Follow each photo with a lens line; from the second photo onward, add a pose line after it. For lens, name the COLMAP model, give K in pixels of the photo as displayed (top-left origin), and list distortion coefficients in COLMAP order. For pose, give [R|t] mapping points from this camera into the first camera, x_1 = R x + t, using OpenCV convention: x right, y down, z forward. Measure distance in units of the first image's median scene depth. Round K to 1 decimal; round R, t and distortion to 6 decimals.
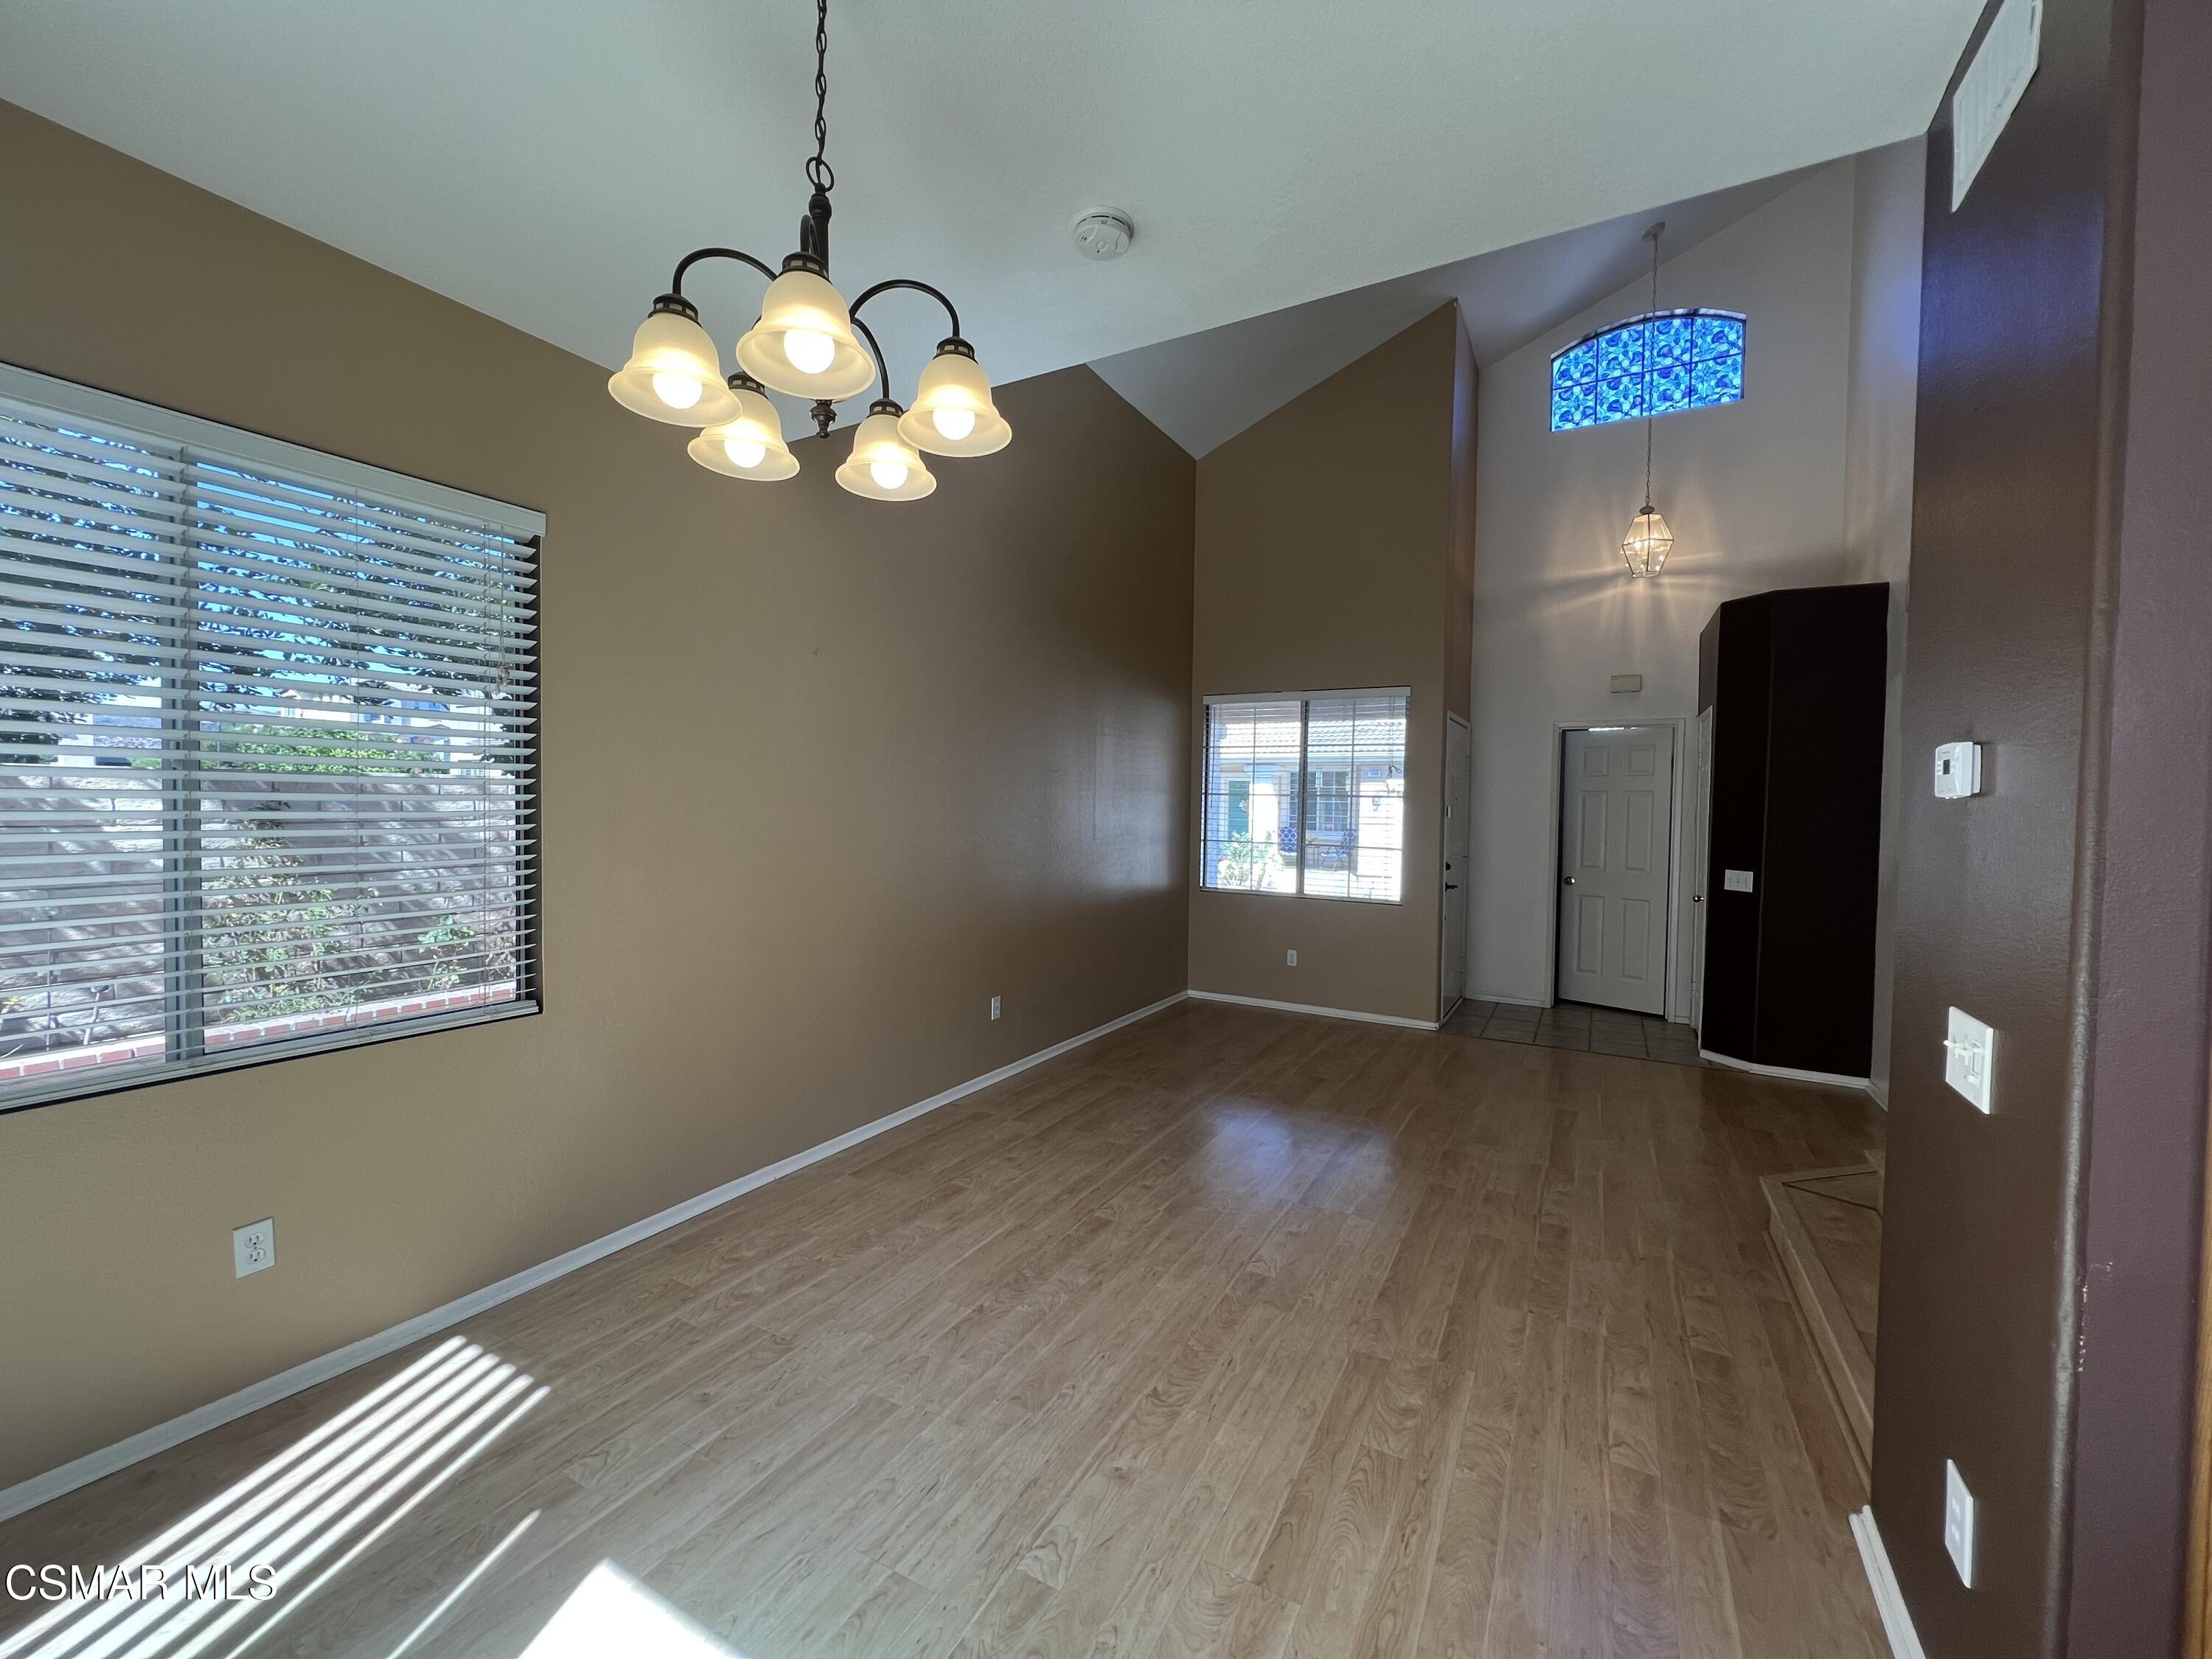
lens RADIAL K [[883.8, 0, 1103.0], [0, 883.8, 834.7], [0, 0, 1]] dist [-0.014263, -0.000152]
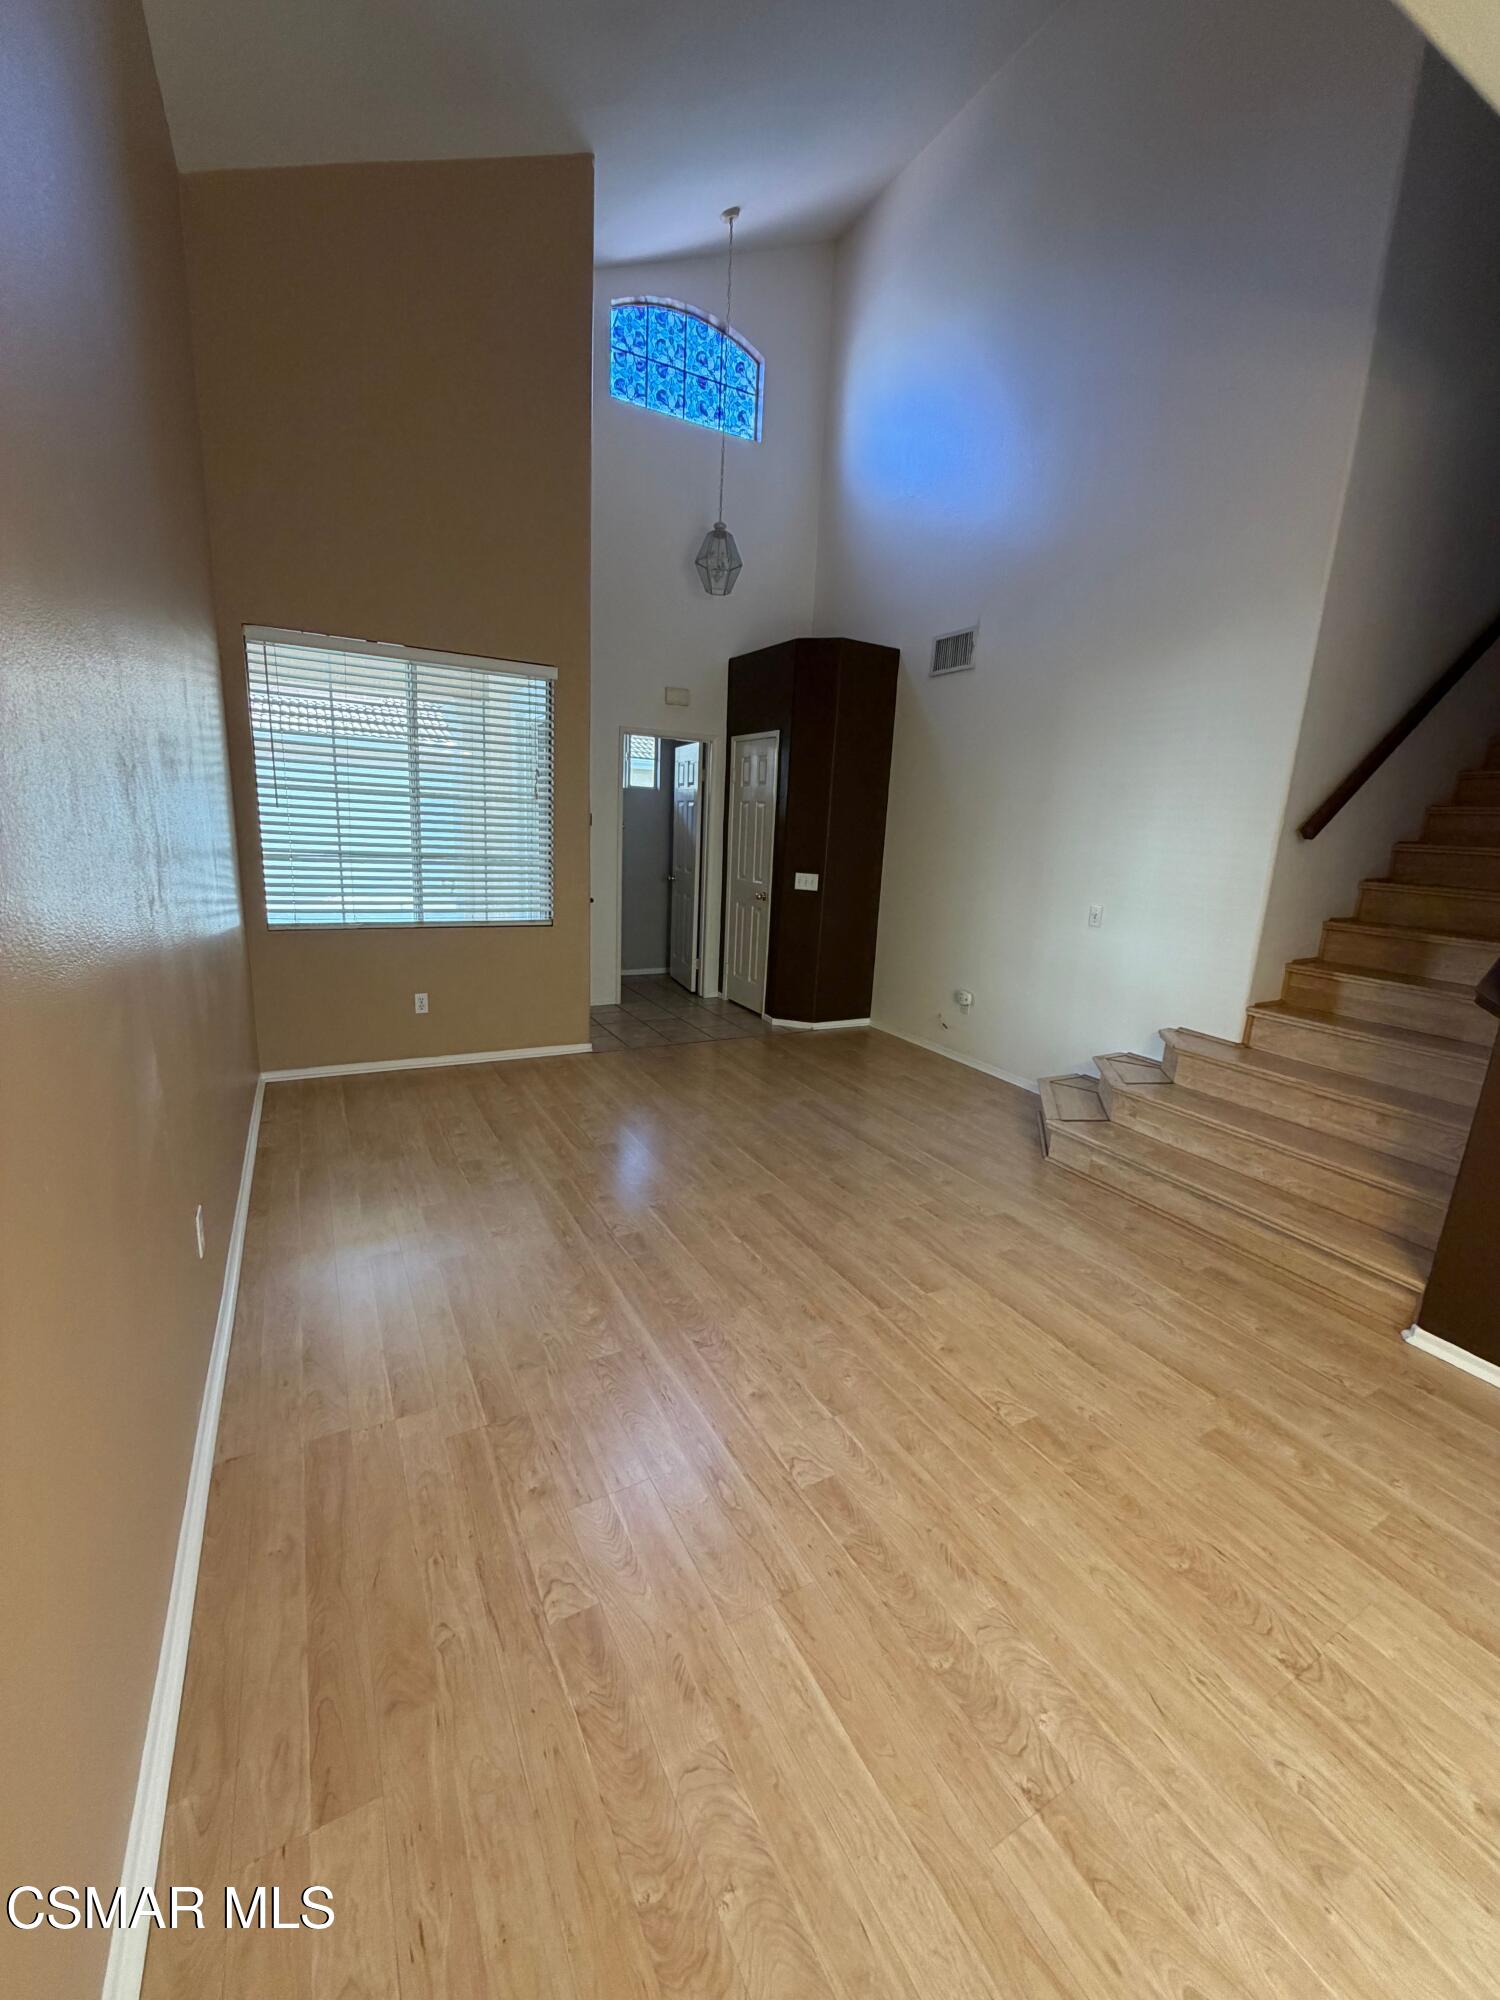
lens RADIAL K [[795.7, 0, 747.5], [0, 795.7, 988.7], [0, 0, 1]] dist [0.003565, -0.000190]
pose [[0.524373, -0.170960, 0.834150, -0.443240], [-0.011750, 0.978091, 0.207847, -0.050578], [-0.851408, -0.118791, 0.510875, 0.746172]]
